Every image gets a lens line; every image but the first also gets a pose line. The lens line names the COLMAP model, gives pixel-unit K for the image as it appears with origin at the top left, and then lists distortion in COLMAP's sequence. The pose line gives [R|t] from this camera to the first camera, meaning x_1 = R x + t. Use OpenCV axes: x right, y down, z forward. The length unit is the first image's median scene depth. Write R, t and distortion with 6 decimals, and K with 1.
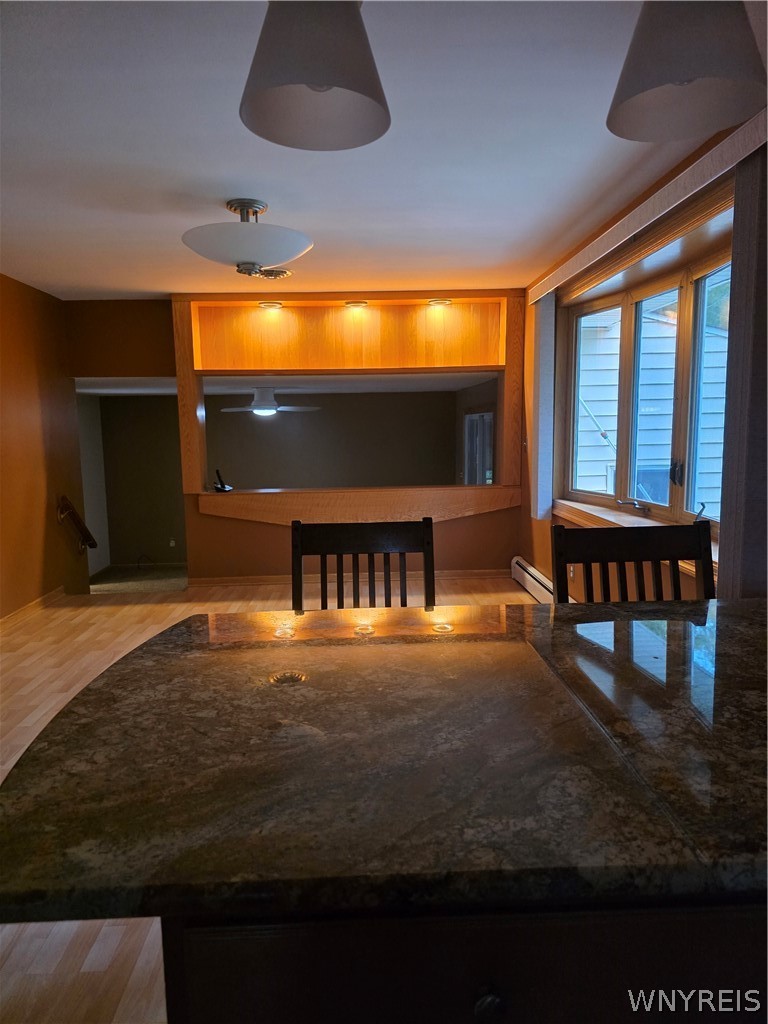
lens RADIAL K [[679.7, 0, 380.0], [0, 679.7, 511.0], [0, 0, 1]] dist [0.028197, -0.002565]
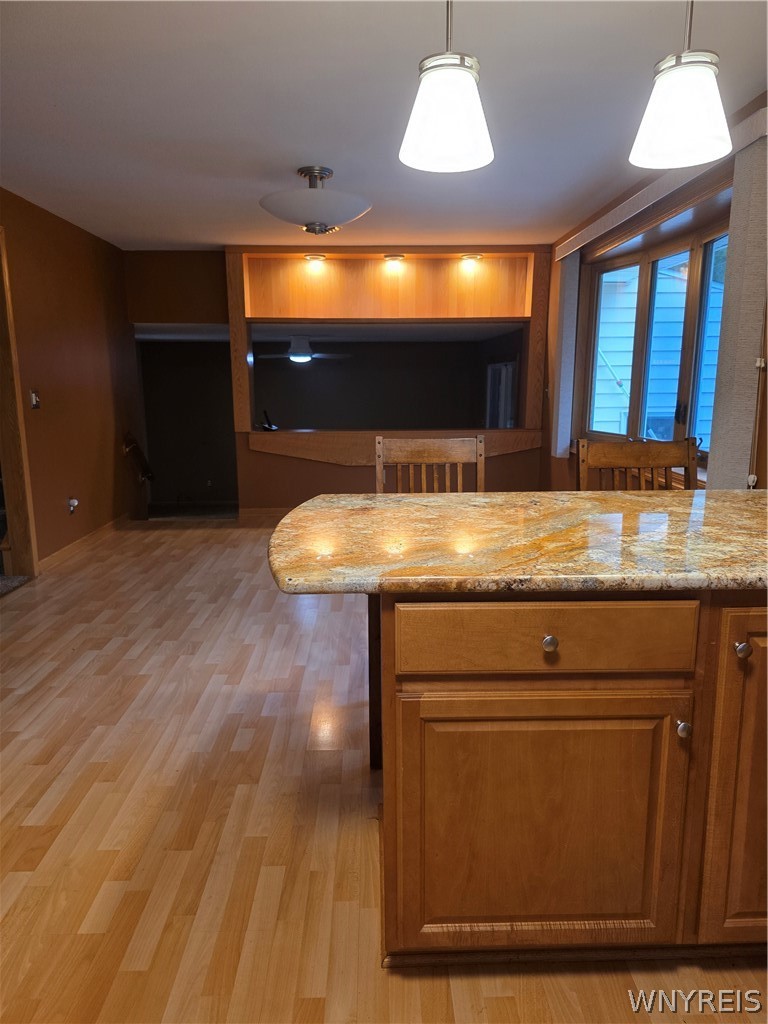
lens RADIAL K [[681.9, 0, 384.0], [0, 681.9, 512.0], [0, 0, 1]] dist [0.043059, -0.039882]
pose [[0.999845, 0.015939, -0.007485, -0.039471], [-0.015390, 0.997535, 0.068462, 0.026961], [0.008558, -0.068336, 0.997626, -0.121320]]
